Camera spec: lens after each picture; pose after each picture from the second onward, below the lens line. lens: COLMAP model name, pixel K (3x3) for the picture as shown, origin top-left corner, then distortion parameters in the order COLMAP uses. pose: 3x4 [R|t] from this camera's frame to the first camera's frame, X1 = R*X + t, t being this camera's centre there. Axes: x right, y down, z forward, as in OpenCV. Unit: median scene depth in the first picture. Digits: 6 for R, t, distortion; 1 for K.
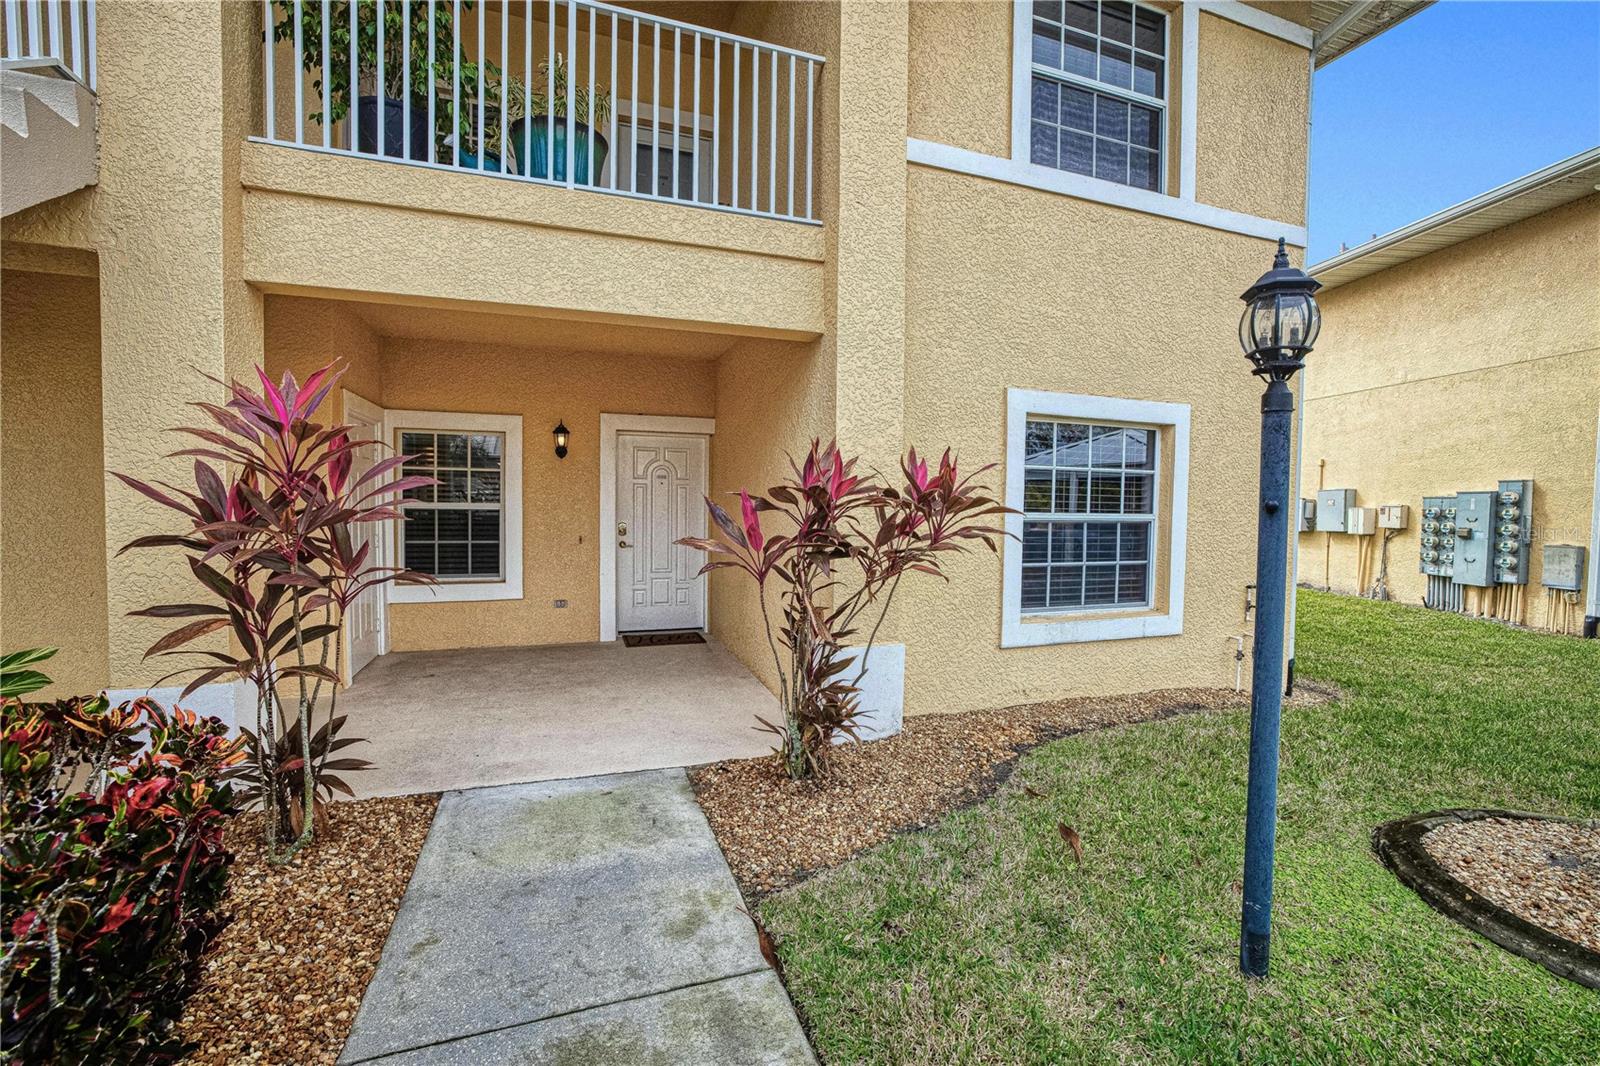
lens RADIAL K [[712.4, 0, 808.6], [0, 712.4, 524.3], [0, 0, 1]] dist [-0.039405, 0.017264]
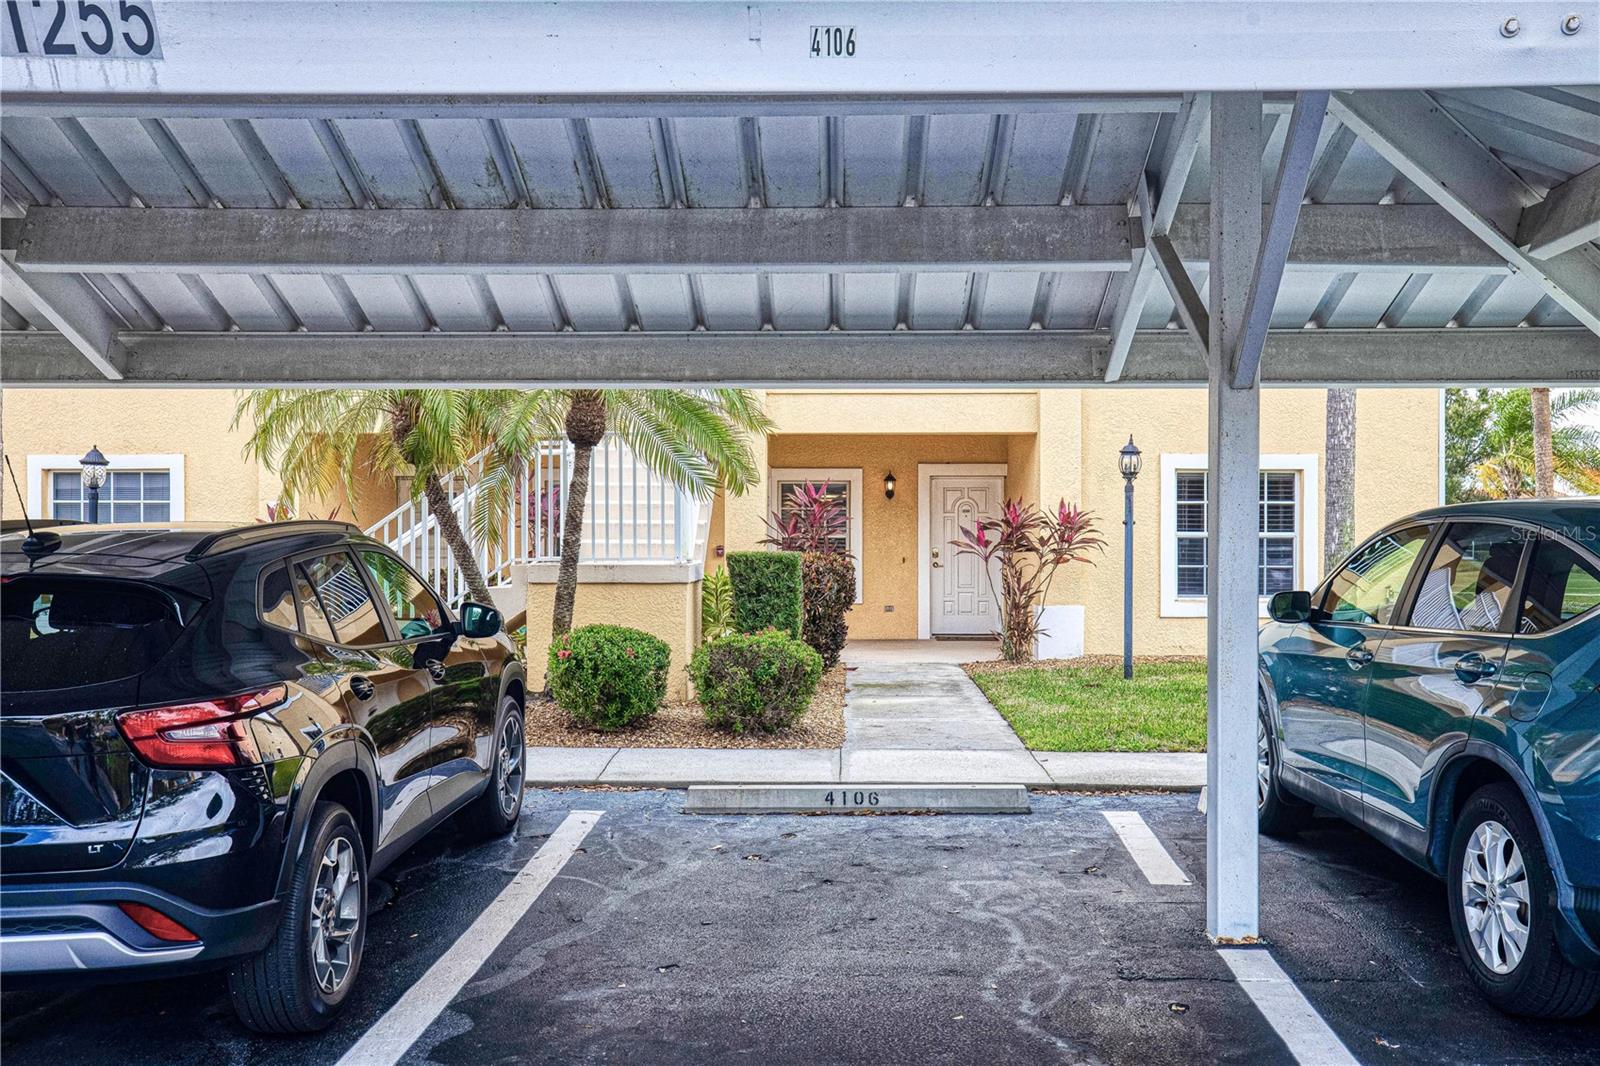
lens RADIAL K [[1594.9, 0, 800.0], [0, 1594.9, 533.0], [0, 0, 1]] dist [0.002610, 0.000350]
pose [[0.934434, -0.014525, -0.355840, 0.568999], [-0.000641, 0.999098, -0.042463, 0.099875], [0.356136, 0.039907, 0.933582, -1.888559]]
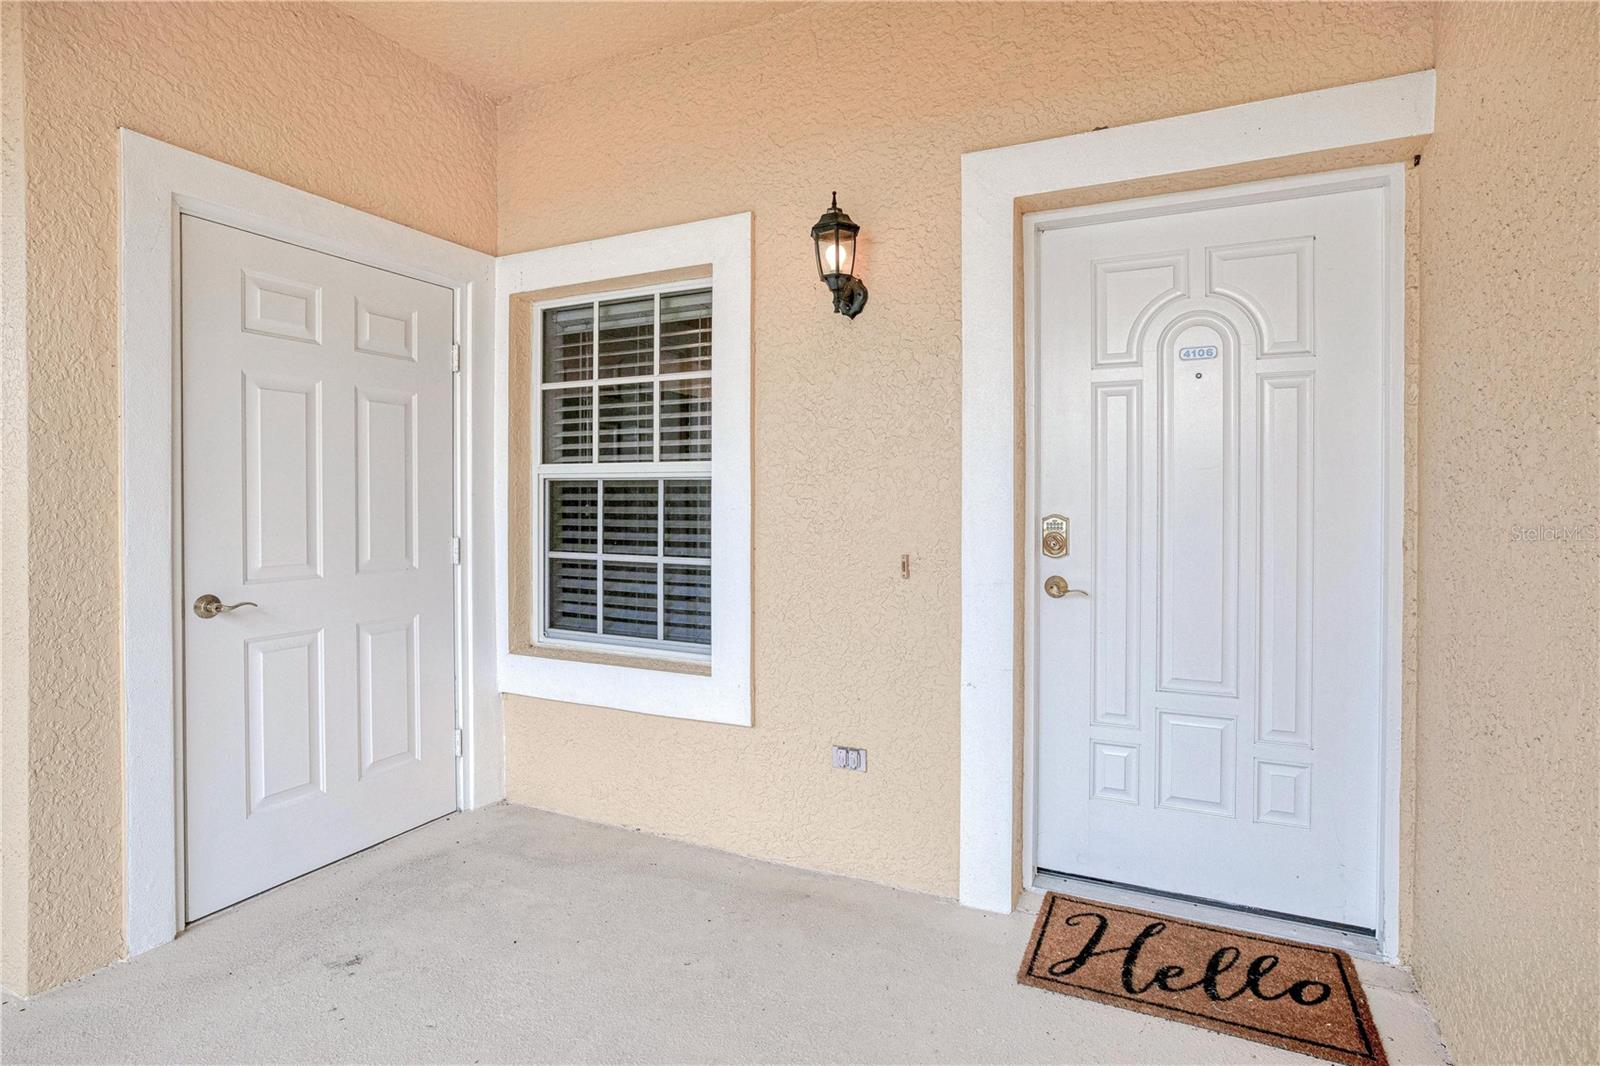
lens RADIAL K [[794.9, 0, 799.7], [0, 794.9, 508.0], [0, 0, 1]] dist [0.000830, 0.000329]
pose [[0.691370, -0.008334, -0.722453, -0.098320], [-0.019703, 0.999344, -0.030383, 0.007816], [0.722233, 0.035241, 0.690752, 0.740100]]
